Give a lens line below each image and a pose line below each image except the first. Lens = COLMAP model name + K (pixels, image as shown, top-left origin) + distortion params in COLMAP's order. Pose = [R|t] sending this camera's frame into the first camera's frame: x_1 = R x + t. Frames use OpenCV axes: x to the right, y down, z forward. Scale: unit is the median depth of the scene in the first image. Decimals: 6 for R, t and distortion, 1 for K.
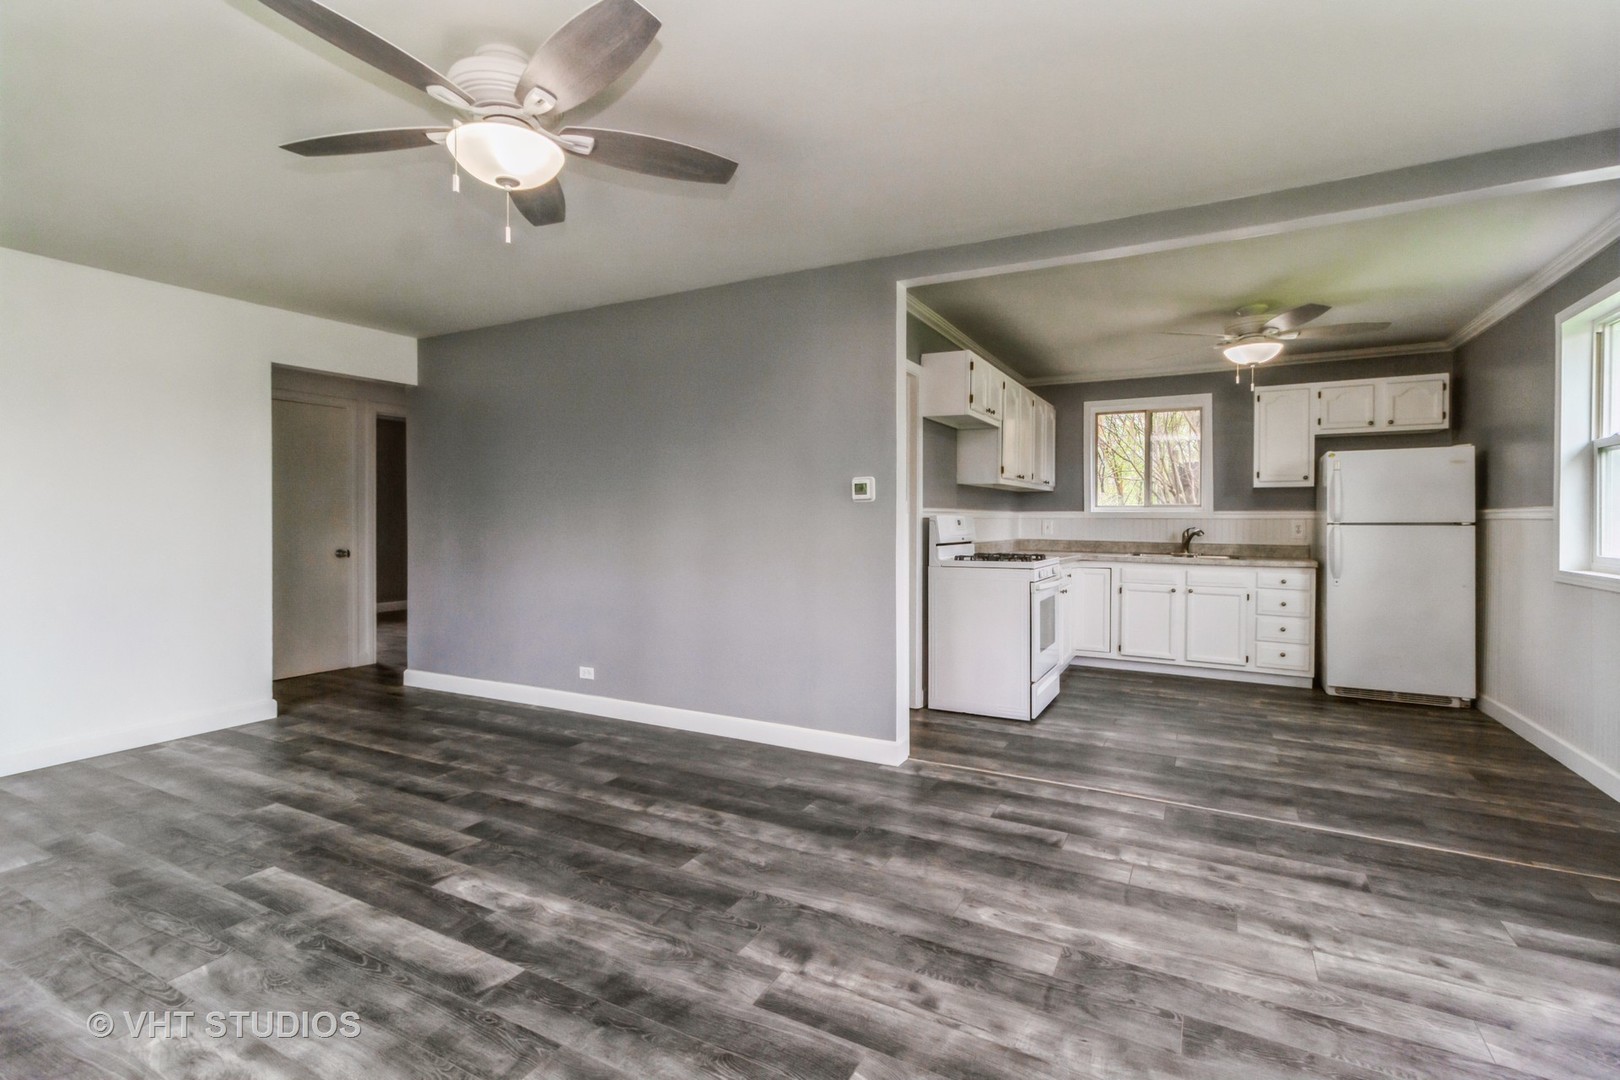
lens RADIAL K [[748.8, 0, 806.4], [0, 748.8, 521.0], [0, 0, 1]] dist [0.004810, 0.001447]
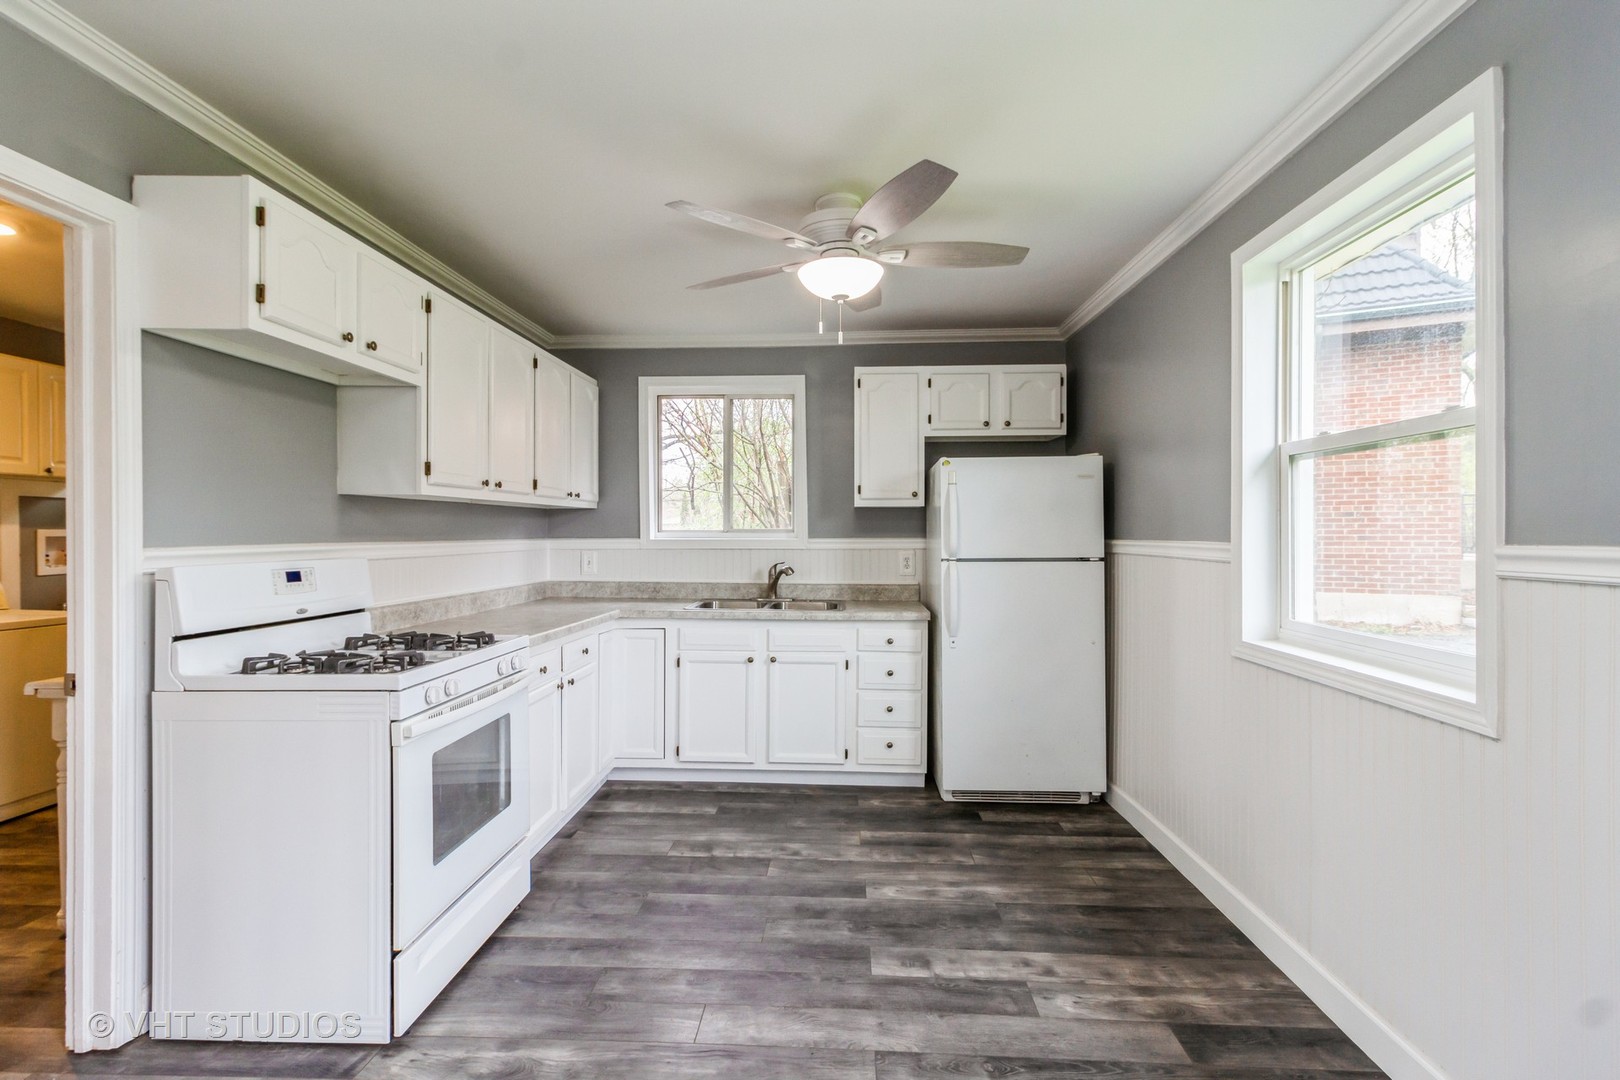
lens RADIAL K [[748.8, 0, 810.7], [0, 748.8, 531.2], [0, 0, 1]] dist [0.004810, 0.001447]
pose [[0.898408, -0.003476, 0.439149, 0.264638], [0.005525, 0.999979, -0.003388, -0.021115], [-0.439128, 0.005470, 0.898408, 0.406079]]
